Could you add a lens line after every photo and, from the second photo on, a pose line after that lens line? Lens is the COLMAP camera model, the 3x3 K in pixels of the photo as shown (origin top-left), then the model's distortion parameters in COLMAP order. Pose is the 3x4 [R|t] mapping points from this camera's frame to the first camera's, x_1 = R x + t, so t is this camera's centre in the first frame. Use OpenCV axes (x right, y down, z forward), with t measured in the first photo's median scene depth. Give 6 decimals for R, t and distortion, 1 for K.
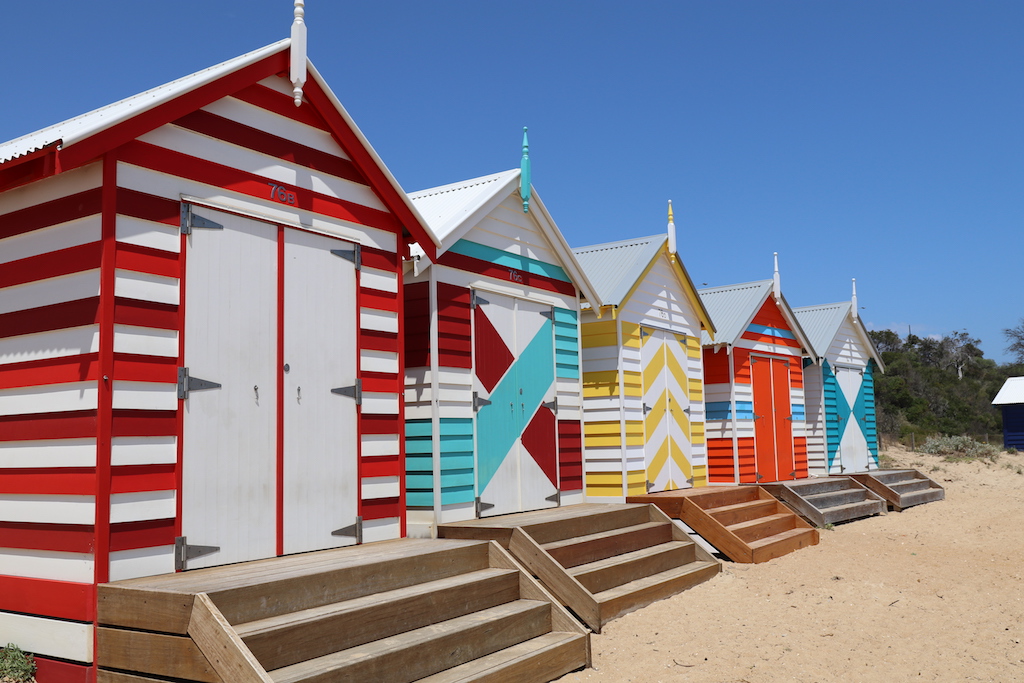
lens RADIAL K [[946.4, 0, 511.5], [0, 946.4, 337.8], [0, 0, 1]] dist [0.006605, 0.000000]
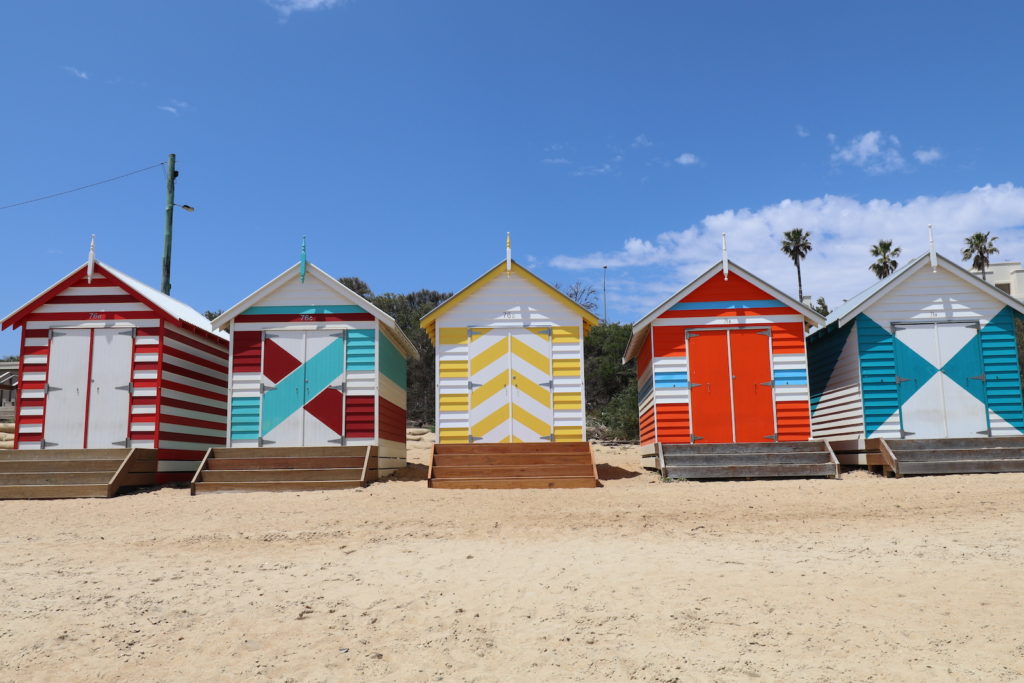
lens RADIAL K [[793.3, 0, 509.3], [0, 793.3, 344.9], [0, 0, 1]] dist [-0.015435, -0.005495]
pose [[0.546630, -0.112973, -0.829718, 1.463187], [0.095499, 0.992803, -0.072262, 0.131795], [0.831910, -0.039737, 0.553485, 0.478309]]
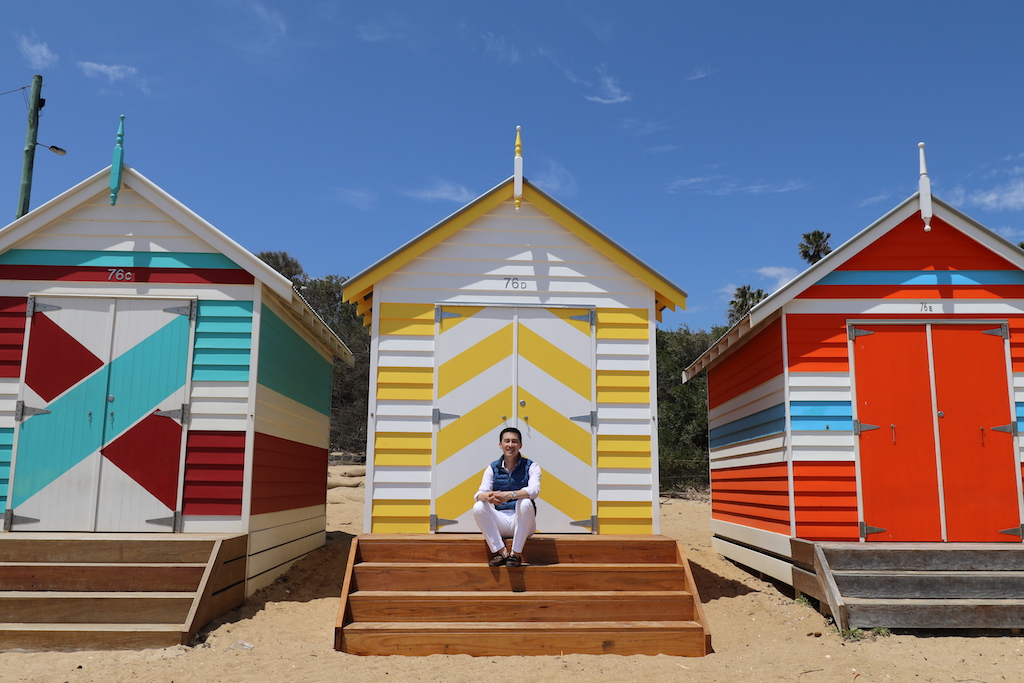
lens RADIAL K [[830.6, 0, 518.7], [0, 830.6, 338.5], [0, 0, 1]] dist [-0.026166, 0.003490]
pose [[0.590067, -0.112999, -0.799407, 0.868660], [0.068977, 0.993592, -0.089534, 0.095319], [0.804402, -0.002310, 0.594080, 0.830060]]
